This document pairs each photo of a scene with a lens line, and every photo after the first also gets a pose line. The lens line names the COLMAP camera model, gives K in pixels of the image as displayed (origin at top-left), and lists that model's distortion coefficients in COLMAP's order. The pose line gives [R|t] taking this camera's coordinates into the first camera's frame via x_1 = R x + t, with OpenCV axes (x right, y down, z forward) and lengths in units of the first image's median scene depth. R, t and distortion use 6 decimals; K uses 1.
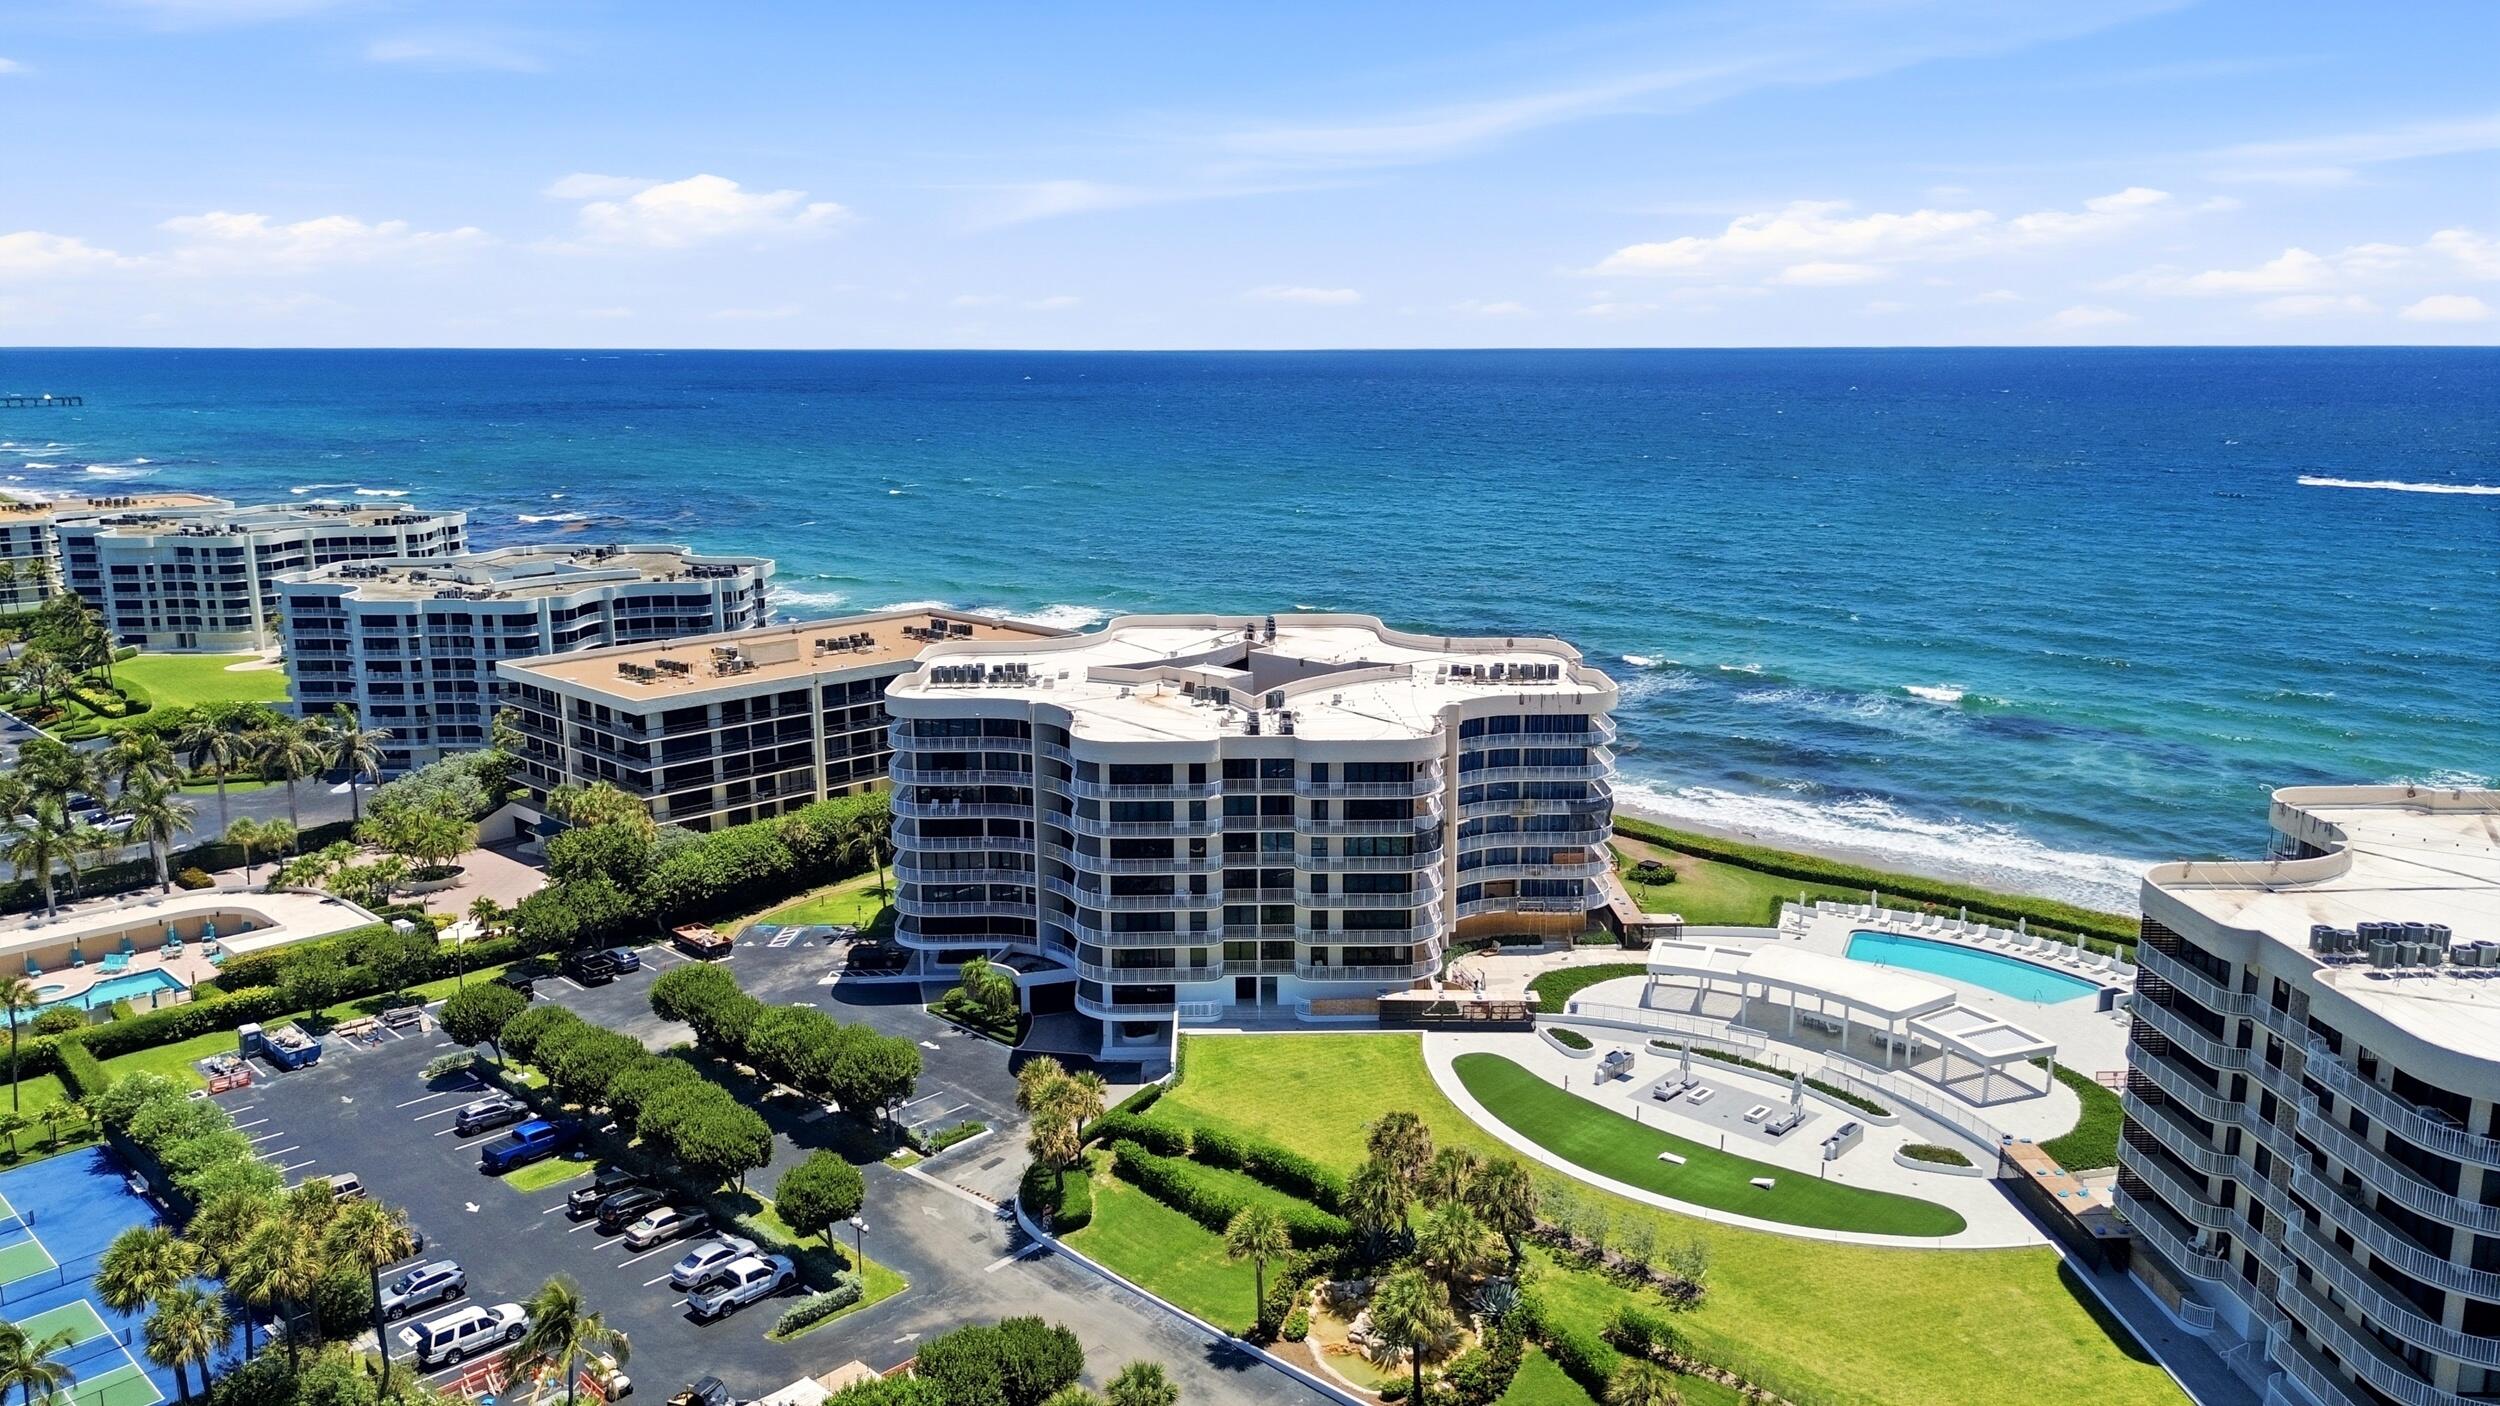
lens RADIAL K [[1797.3, 0, 1258.9], [0, 1797.3, 713.5], [0, 0, 1]] dist [0.119552, -0.144449]
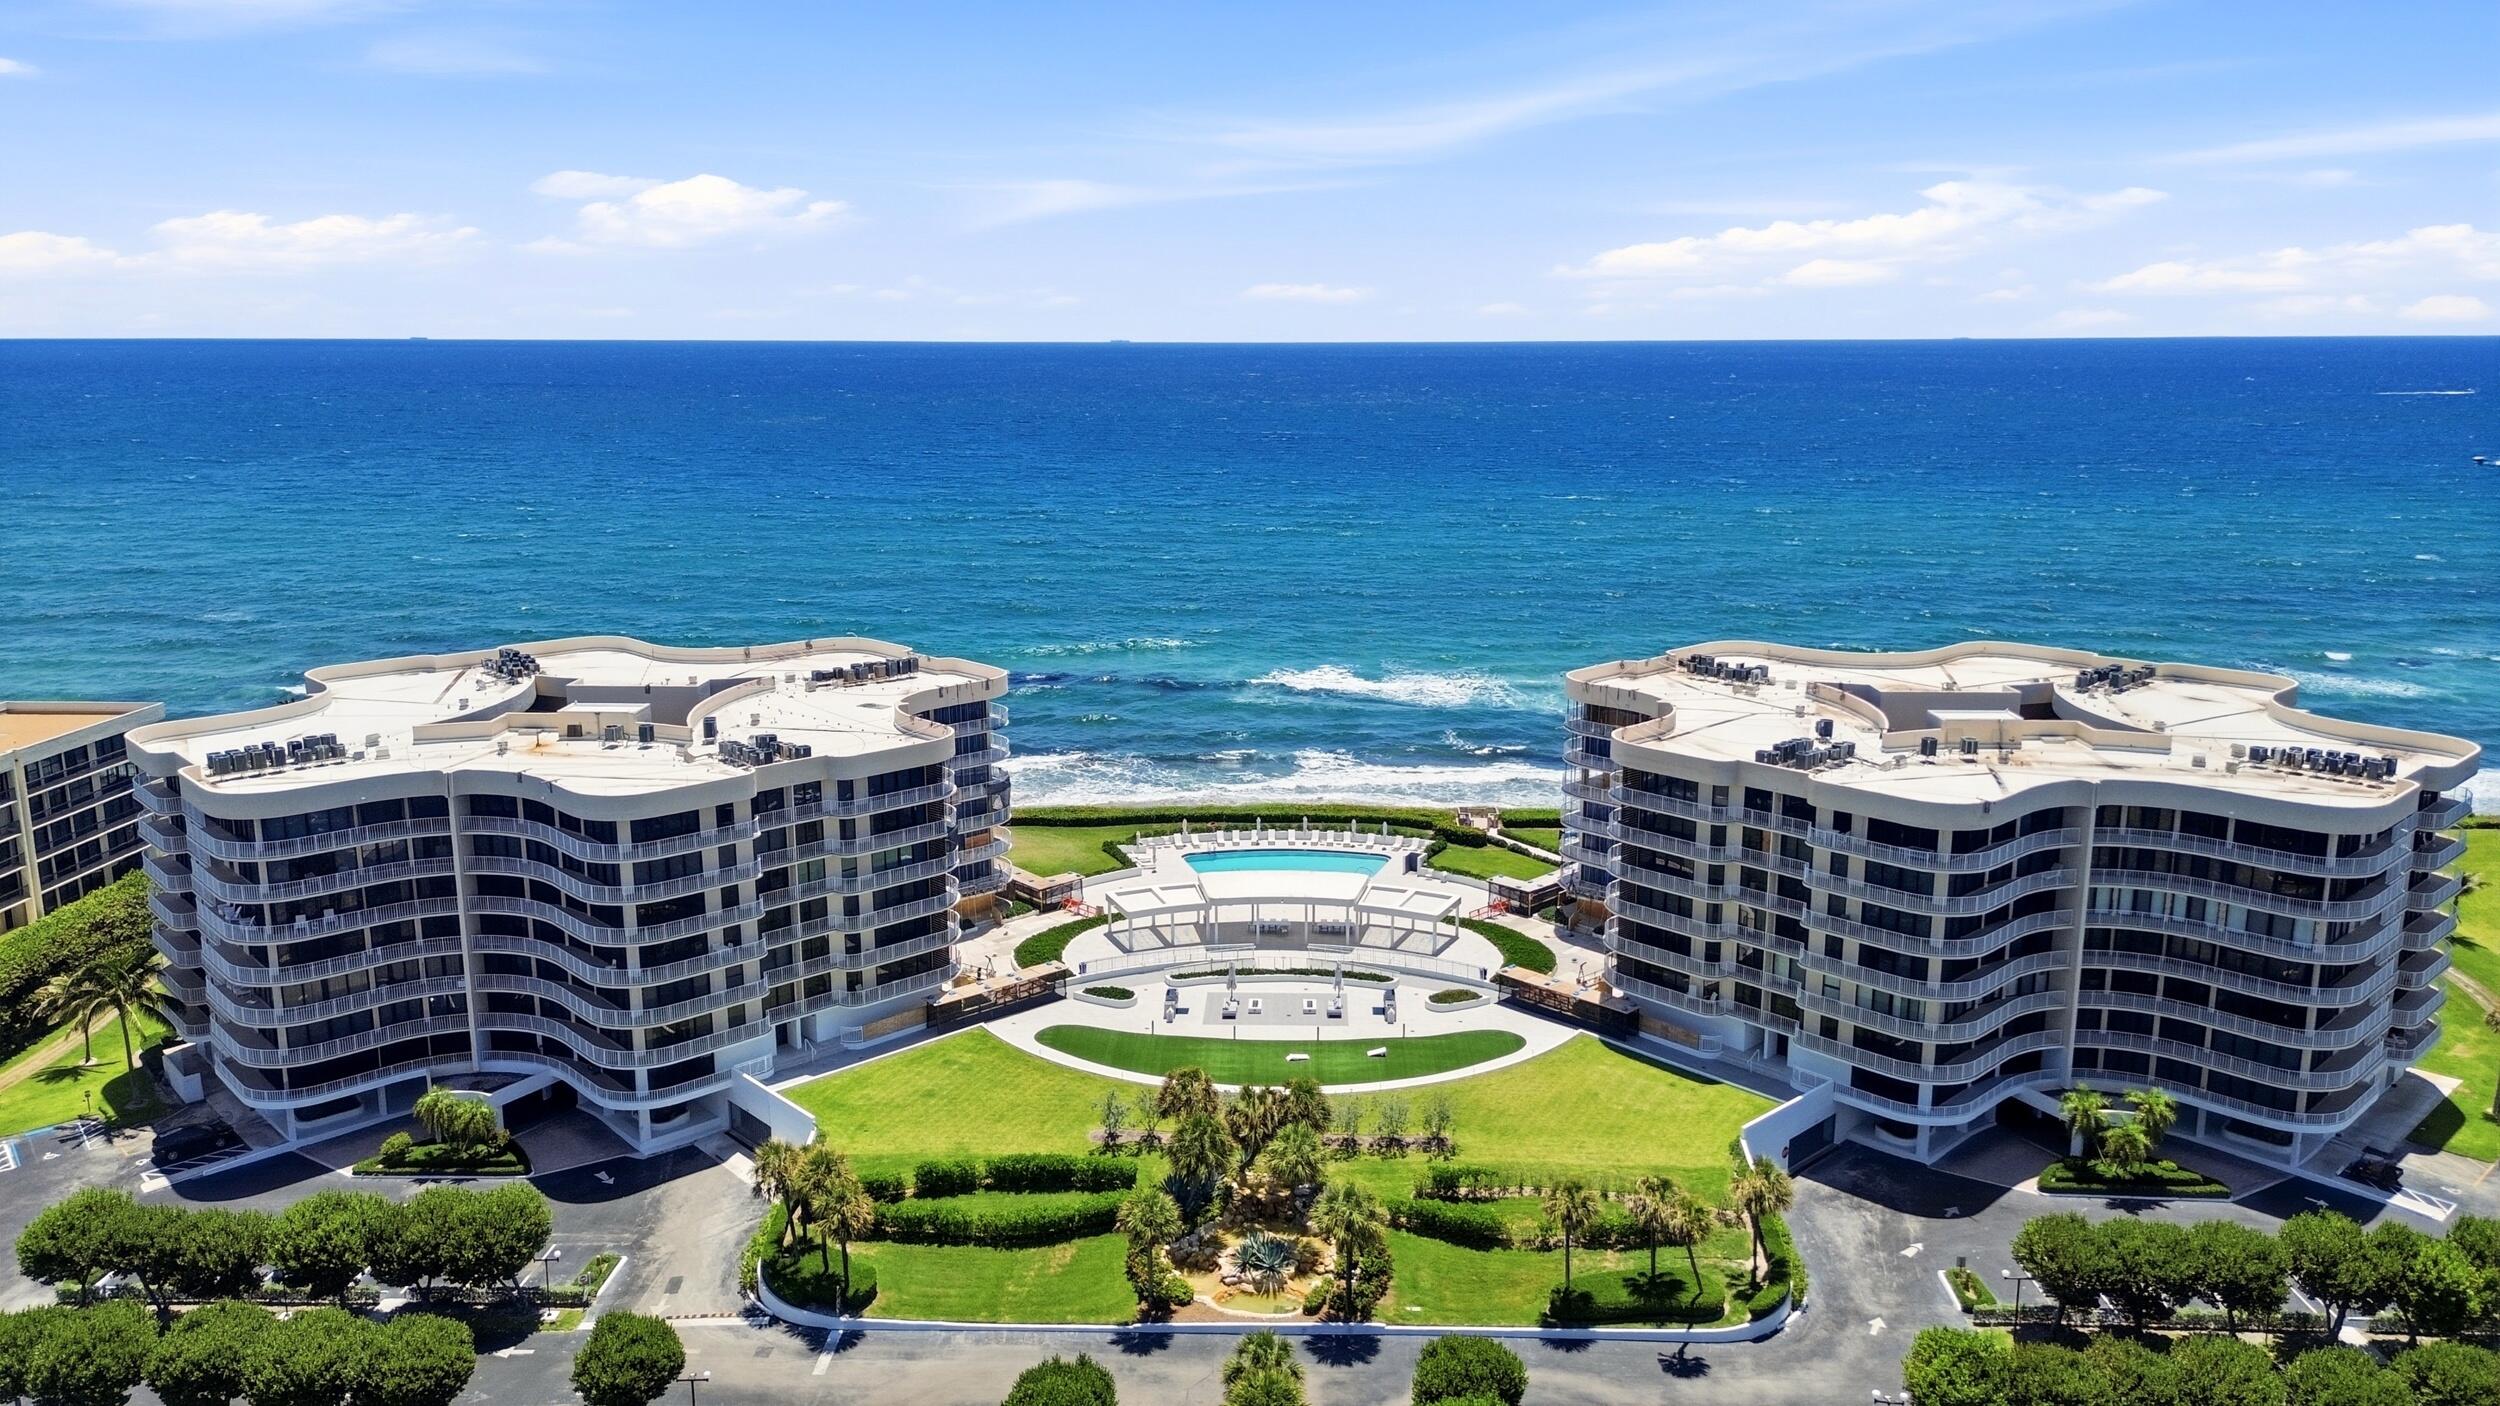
lens RADIAL K [[1797.3, 0, 1258.9], [0, 1797.3, 713.5], [0, 0, 1]] dist [0.119552, -0.144449]
pose [[0.738538, -0.139744, 0.659571, -0.430971], [0.135325, 0.989100, 0.058034, -0.034095], [-0.660492, 0.046396, 0.749399, 0.124565]]
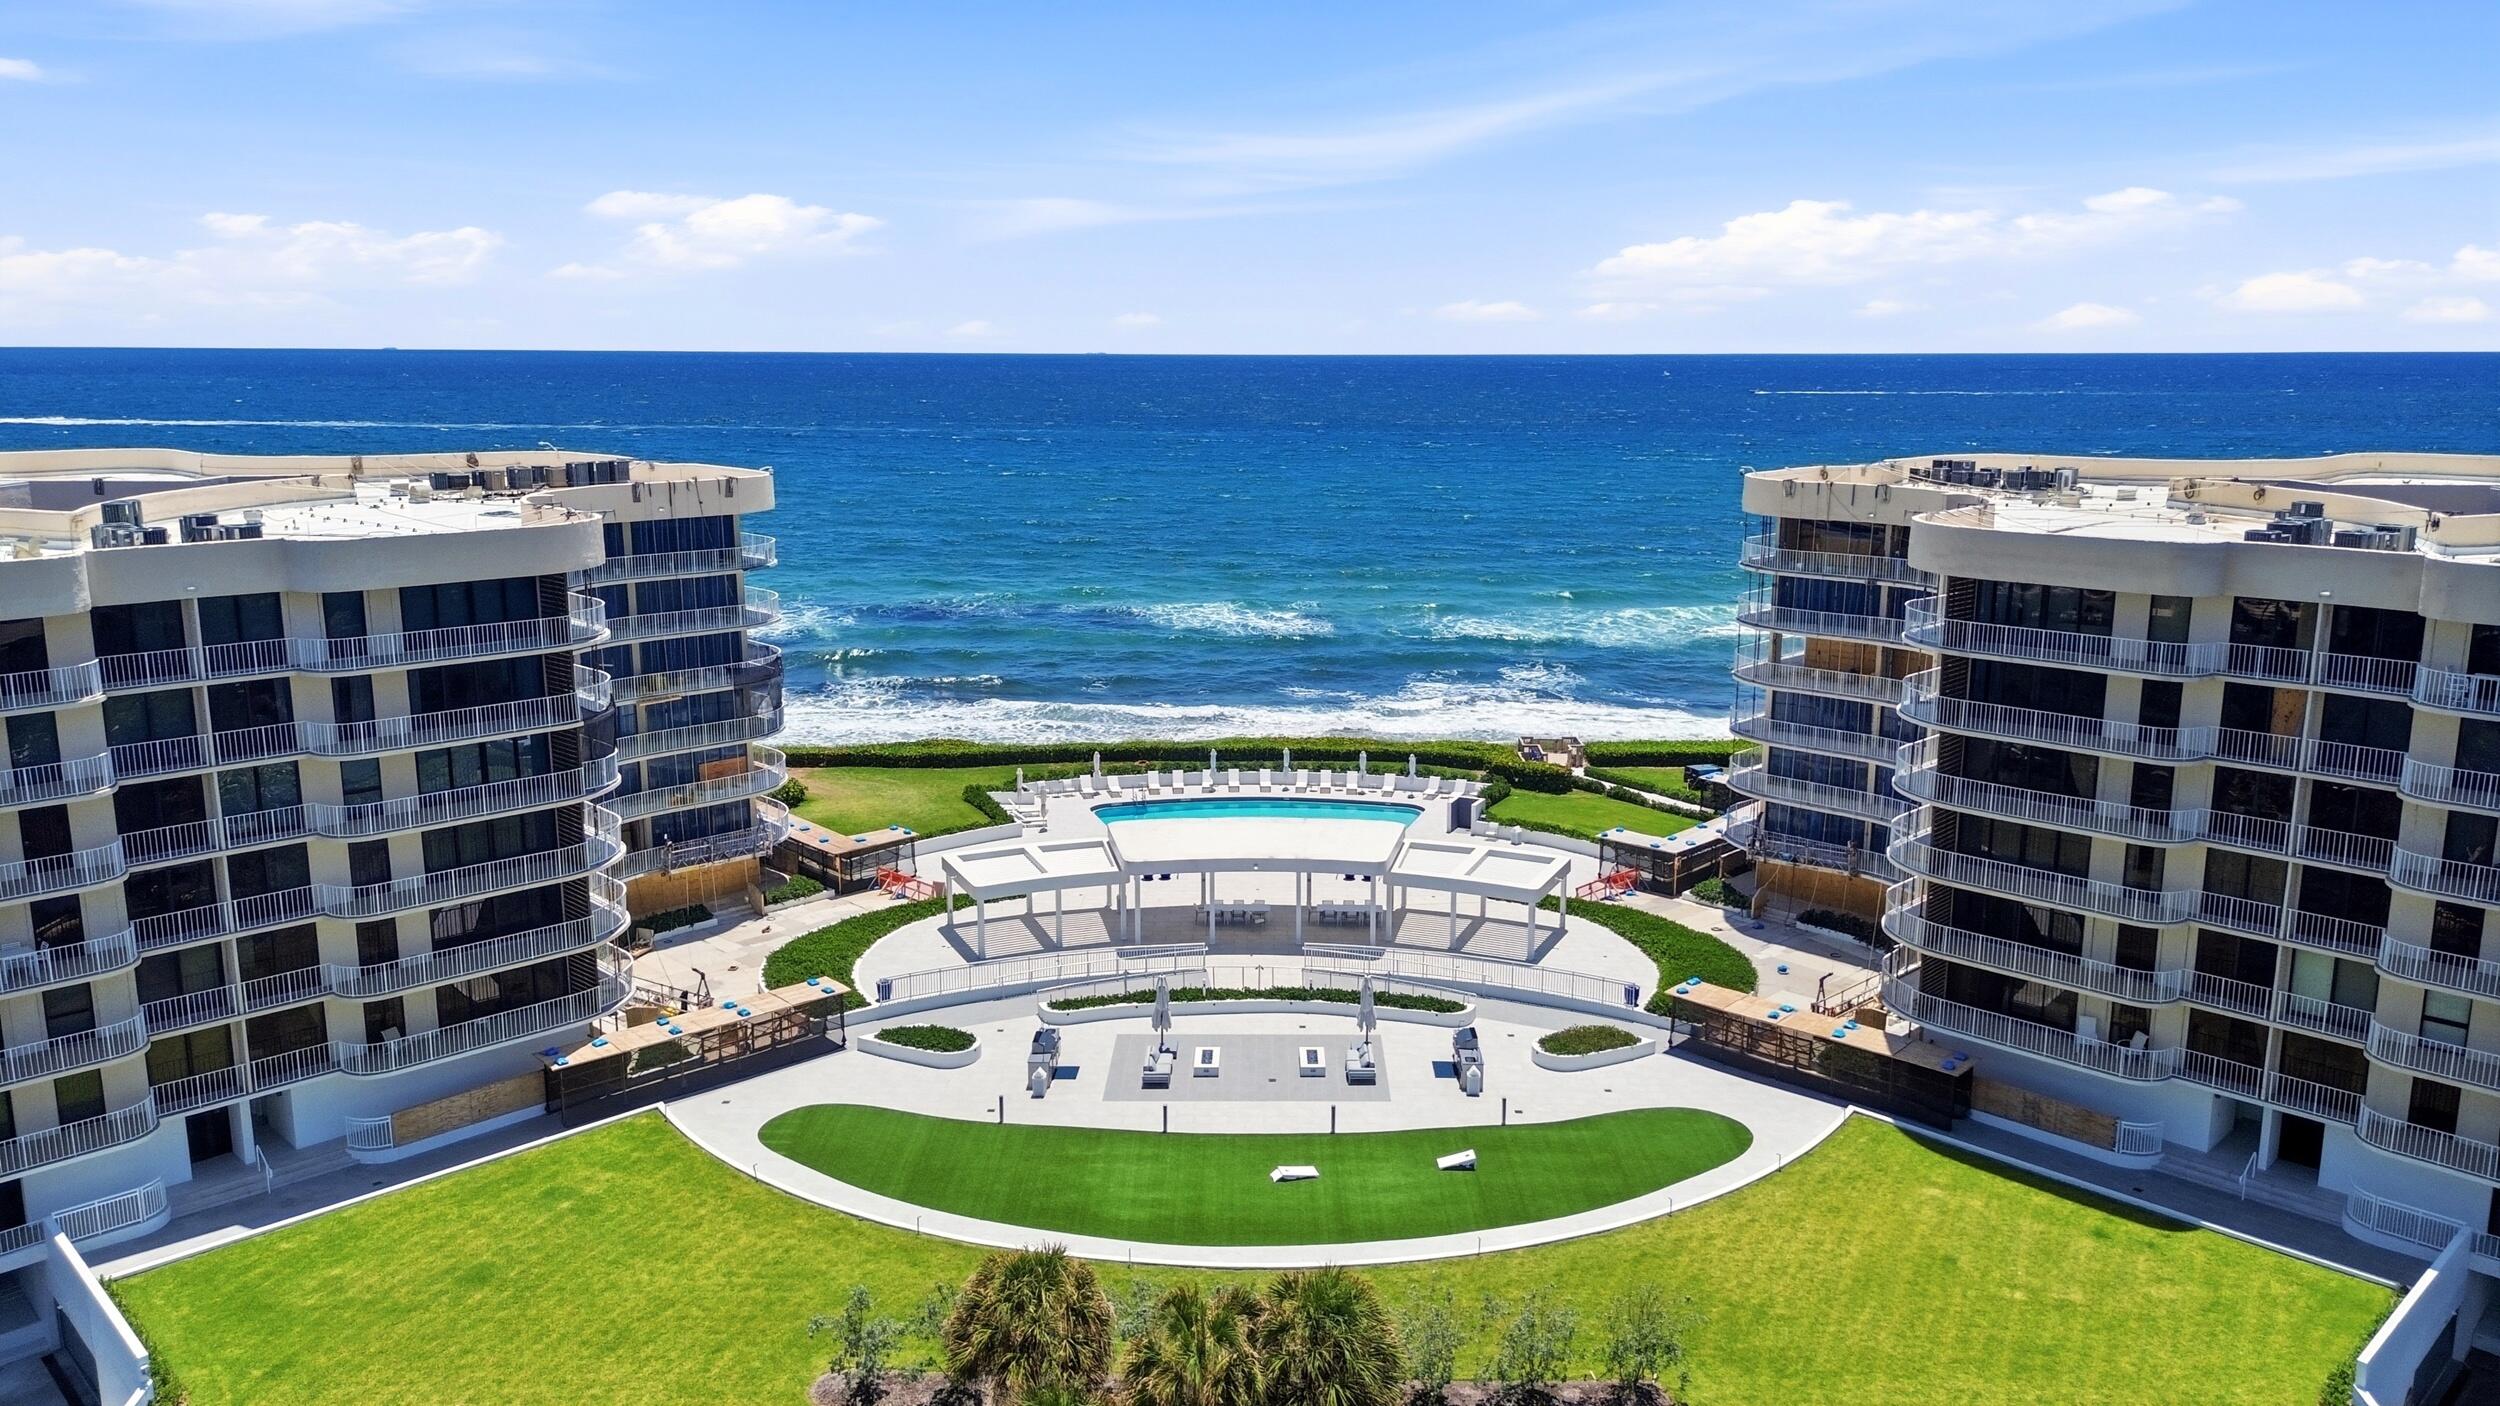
lens RADIAL K [[1765.7, 0, 1250.0], [0, 1765.7, 703.0], [0, 0, 1]] dist [0.065000, -0.055527]
pose [[0.724573, -0.131081, 0.676618, -0.109610], [0.137894, 0.989468, 0.044022, 0.063870], [-0.675263, 0.061405, 0.735017, 0.503355]]
